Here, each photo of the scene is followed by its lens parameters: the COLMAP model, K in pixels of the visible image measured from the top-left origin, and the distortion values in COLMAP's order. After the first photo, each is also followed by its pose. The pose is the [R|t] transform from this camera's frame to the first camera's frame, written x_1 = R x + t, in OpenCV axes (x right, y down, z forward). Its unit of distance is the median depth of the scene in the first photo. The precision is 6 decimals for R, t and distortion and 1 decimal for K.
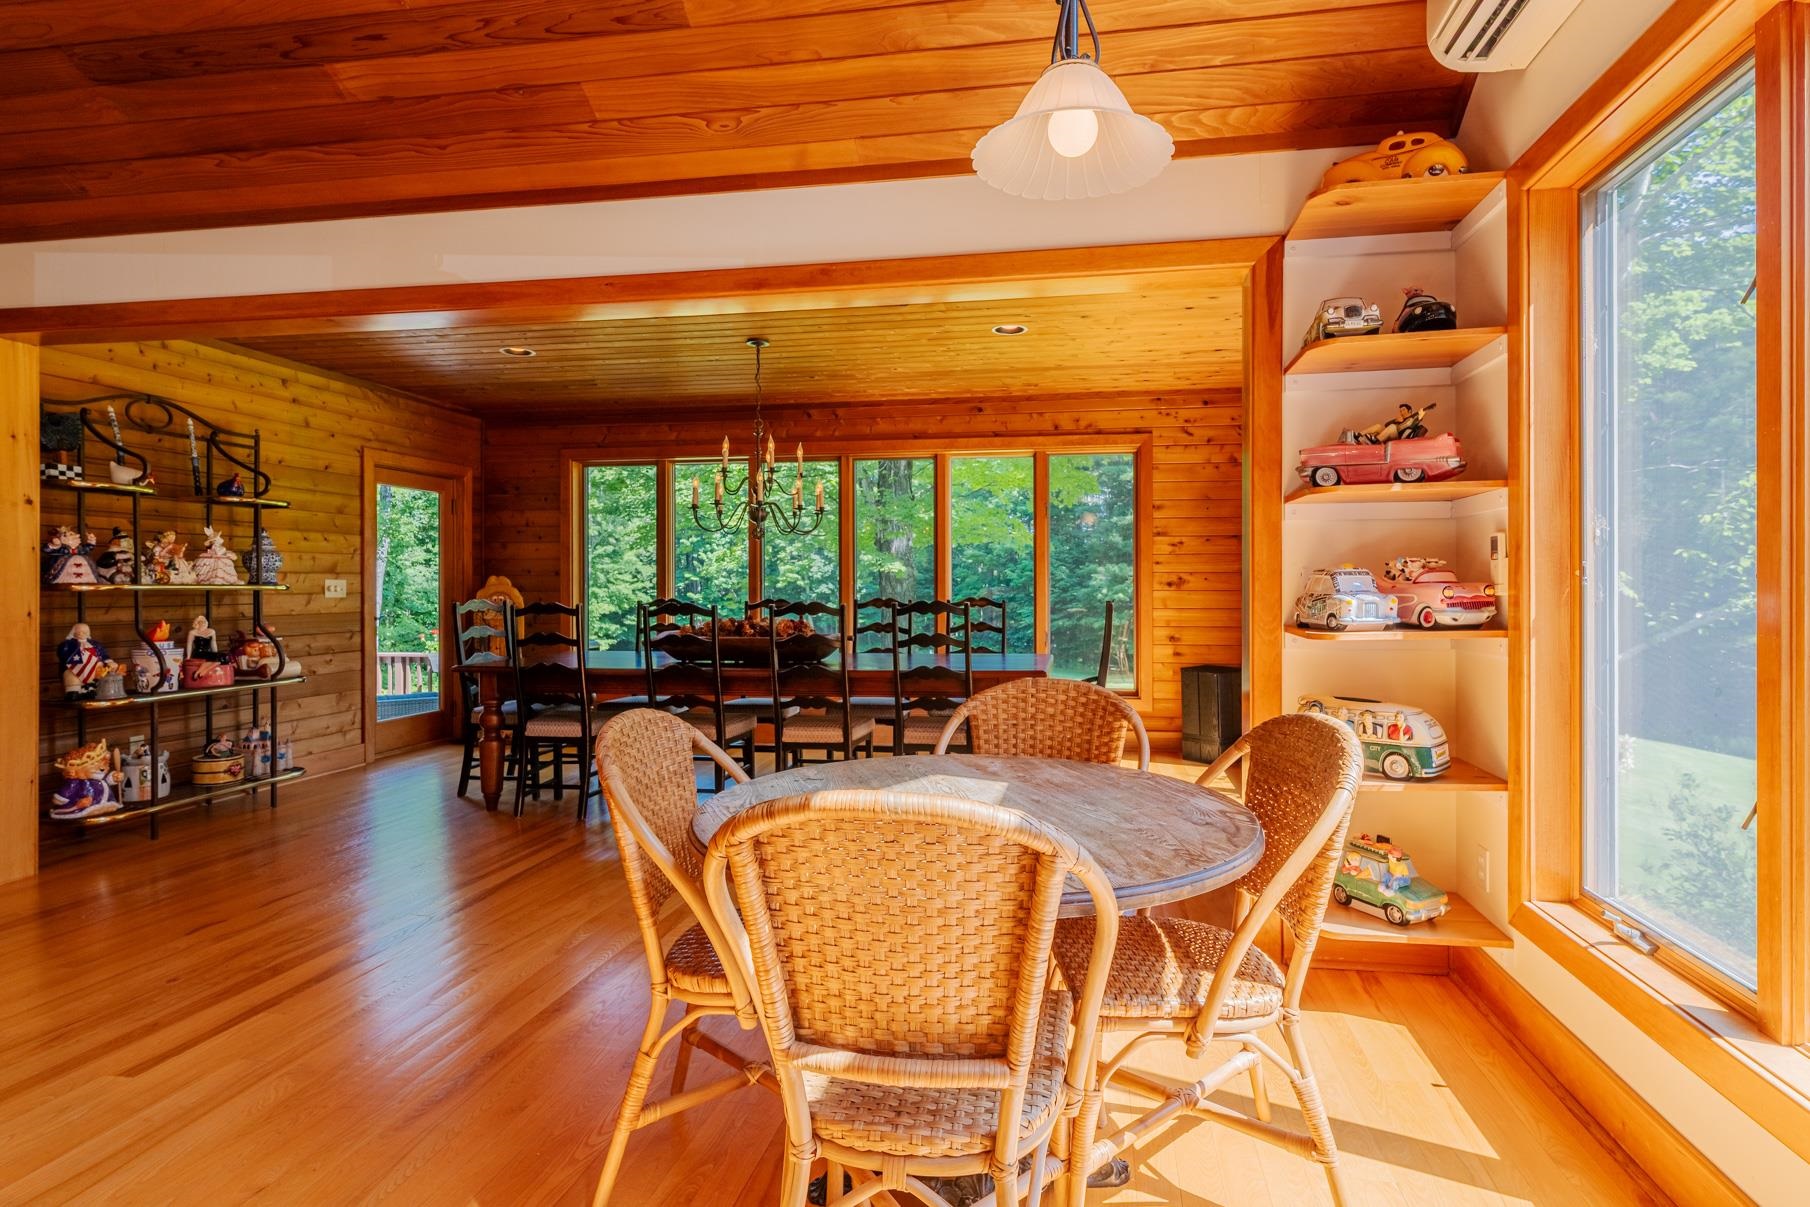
lens RADIAL K [[947.0, 0, 929.5], [0, 947.0, 583.8], [0, 0, 1]] dist [-0.003326, -0.001343]
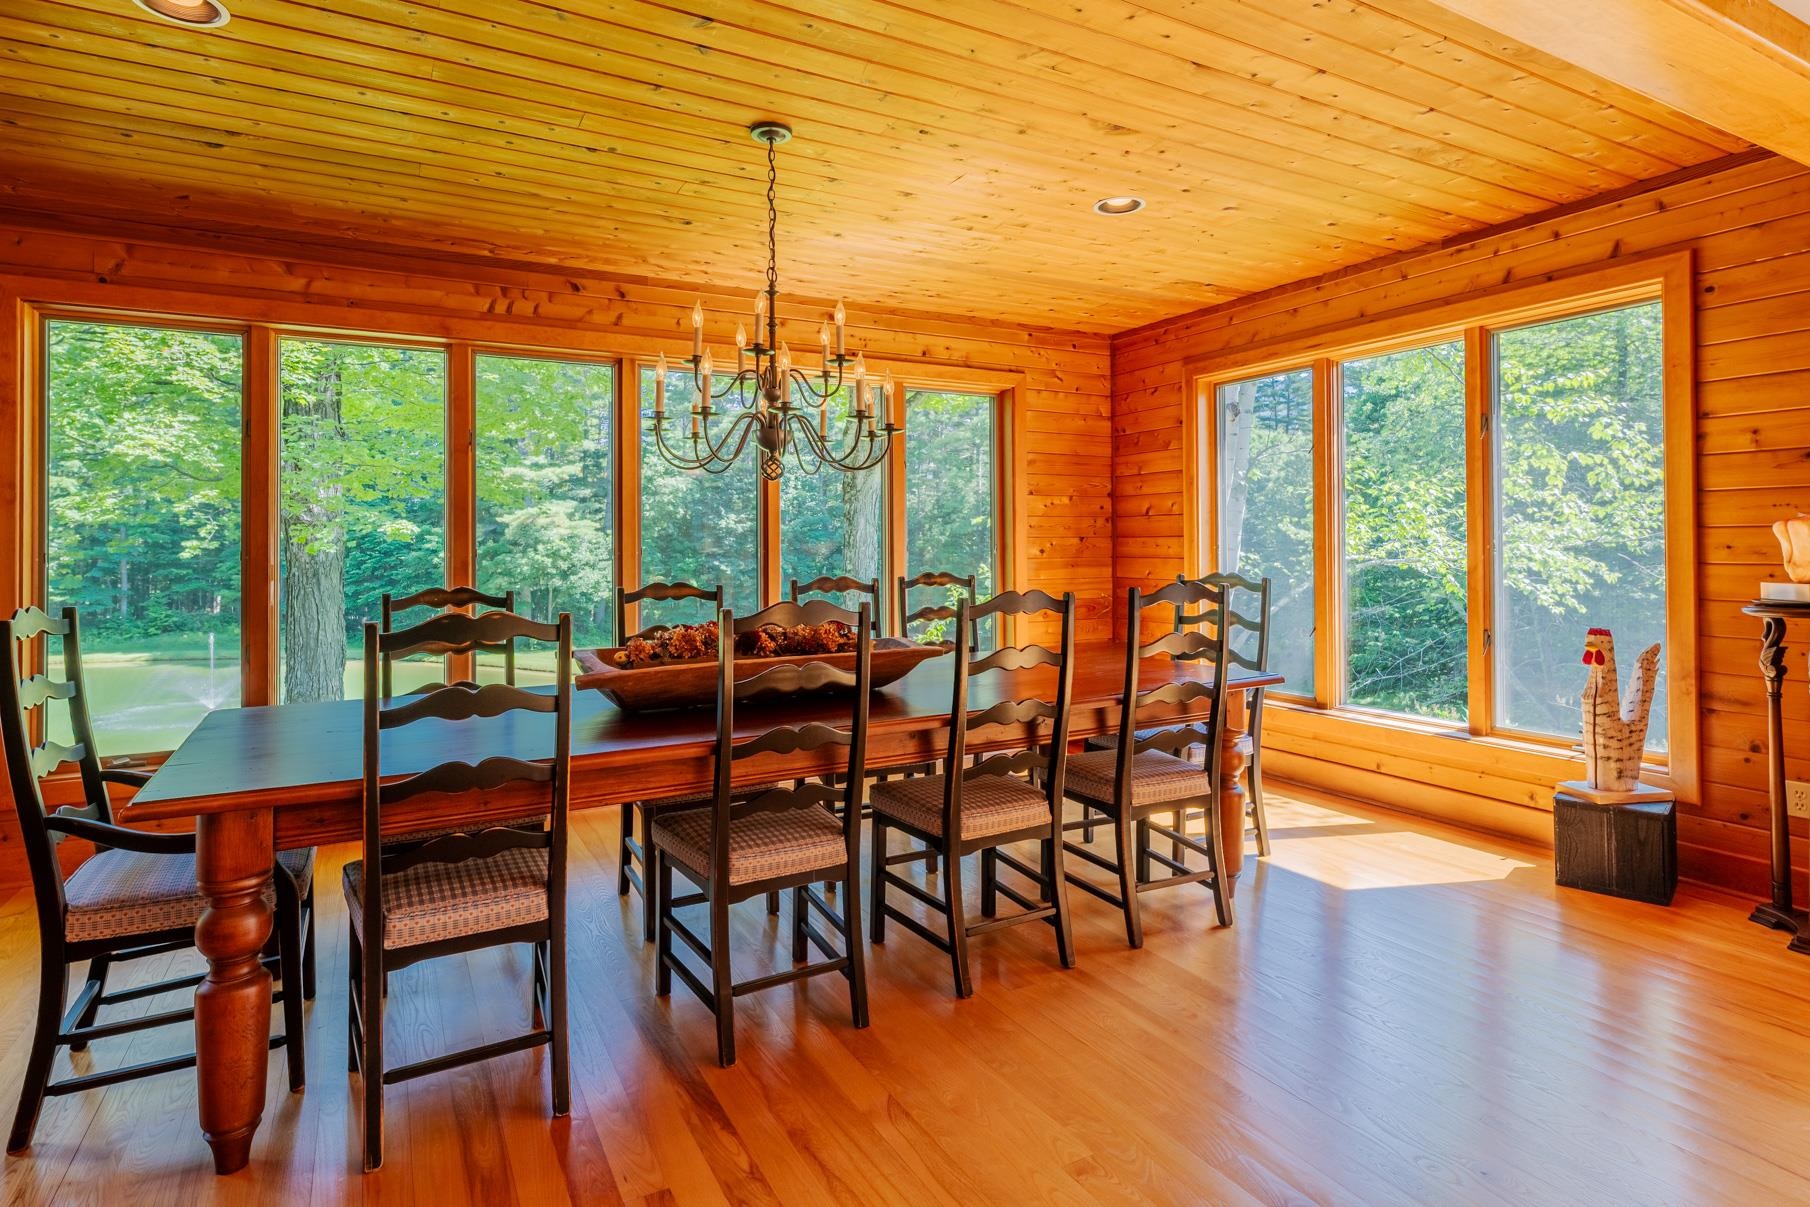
lens RADIAL K [[947.0, 0, 913.8], [0, 947.0, 533.8], [0, 0, 1]] dist [-0.003326, -0.001343]
pose [[0.782118, 0.003152, 0.623123, -0.364041], [0.004384, 0.999935, -0.010562, -0.008092], [-0.623115, 0.010992, 0.782053, 0.400482]]
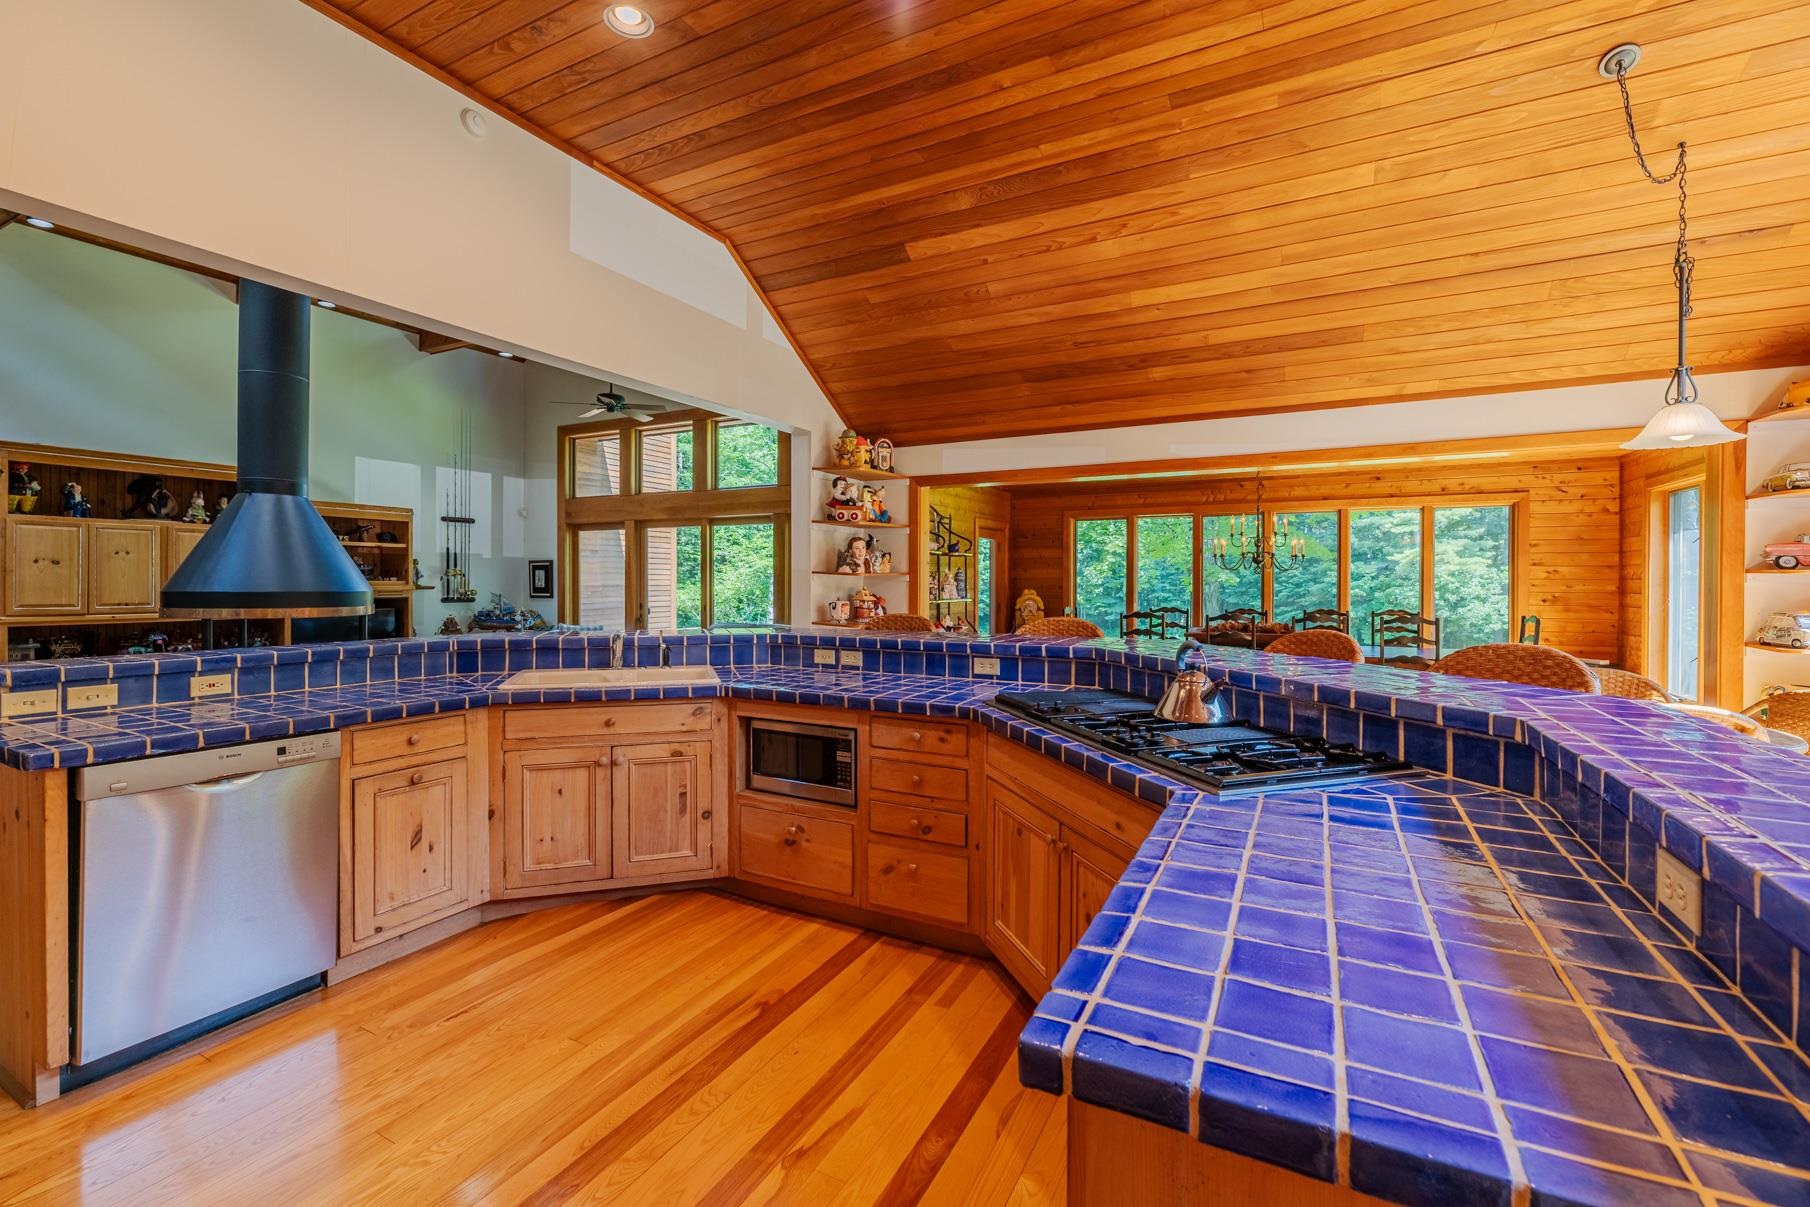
lens RADIAL K [[757.9, 0, 872.4], [0, 757.9, 577.0], [0, 0, 1]] dist [0.000262, 0.000081]
pose [[0.937109, 0.002232, -0.349029, -0.275270], [-0.002552, 0.999997, -0.000457, -0.031171], [0.349027, 0.001319, 0.937112, -0.370370]]
